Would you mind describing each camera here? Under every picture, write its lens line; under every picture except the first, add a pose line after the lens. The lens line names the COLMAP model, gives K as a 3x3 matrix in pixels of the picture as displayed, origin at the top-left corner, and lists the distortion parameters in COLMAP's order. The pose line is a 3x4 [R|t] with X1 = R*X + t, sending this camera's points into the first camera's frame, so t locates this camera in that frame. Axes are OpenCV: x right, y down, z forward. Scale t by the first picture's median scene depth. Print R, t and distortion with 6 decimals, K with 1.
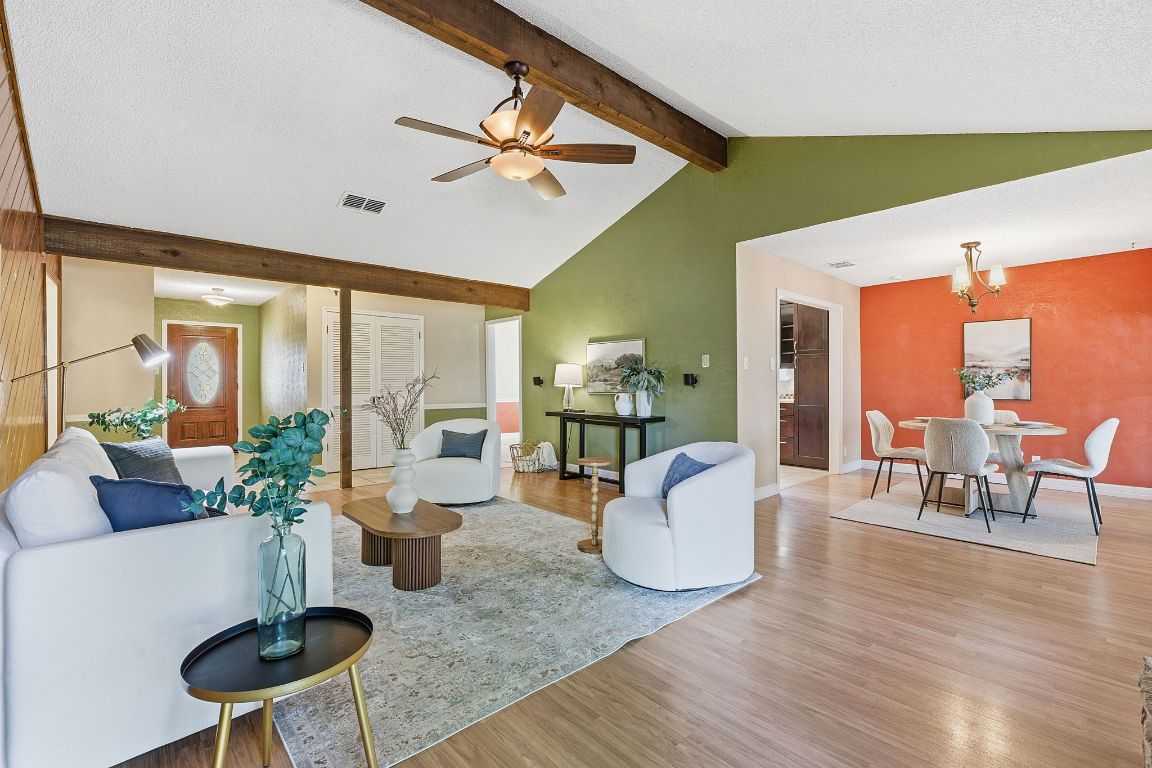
lens RADIAL K [[516.9, 0, 576.0], [0, 516.9, 384.0], [0, 0, 1]] dist [-0.001991, 0.000143]
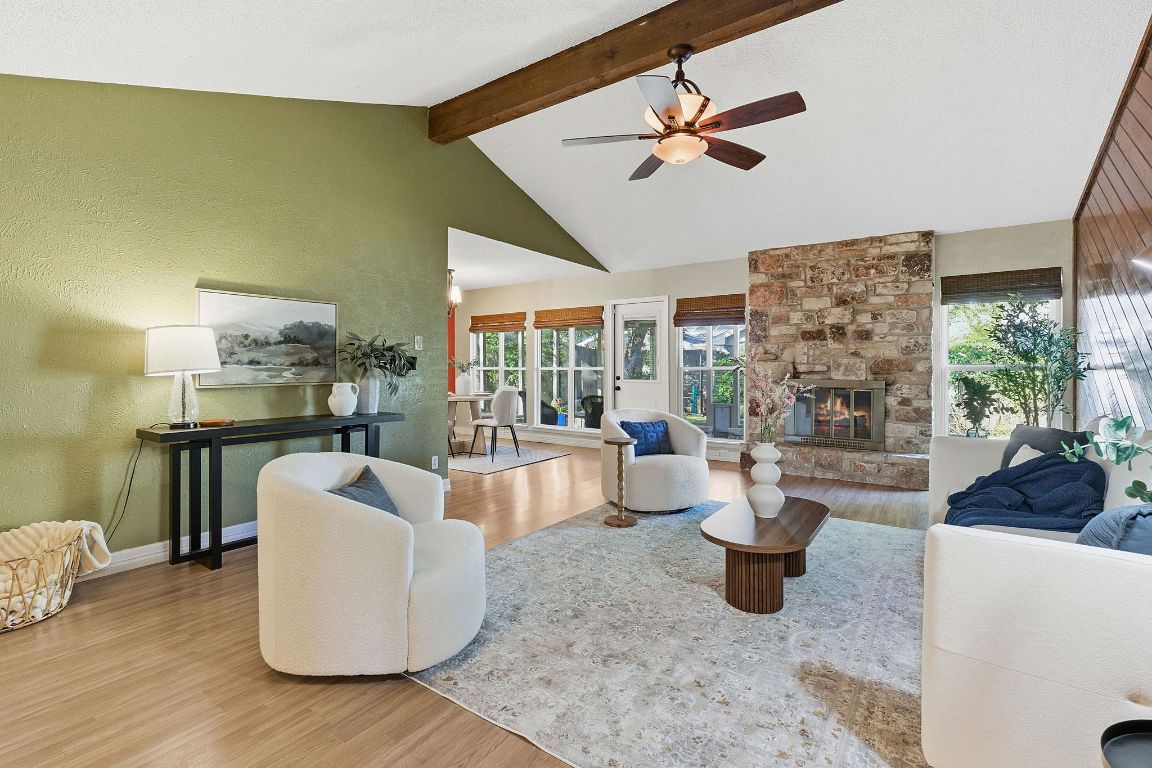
lens RADIAL K [[523.5, 0, 575.8], [0, 523.5, 369.8], [0, 0, 1]] dist [-0.001876, -0.000156]
pose [[-0.216455, -0.002671, 0.976289, -0.587802], [0.002086, 0.999993, 0.003198, -0.000132], [-0.976290, 0.002729, -0.216447, 0.788472]]
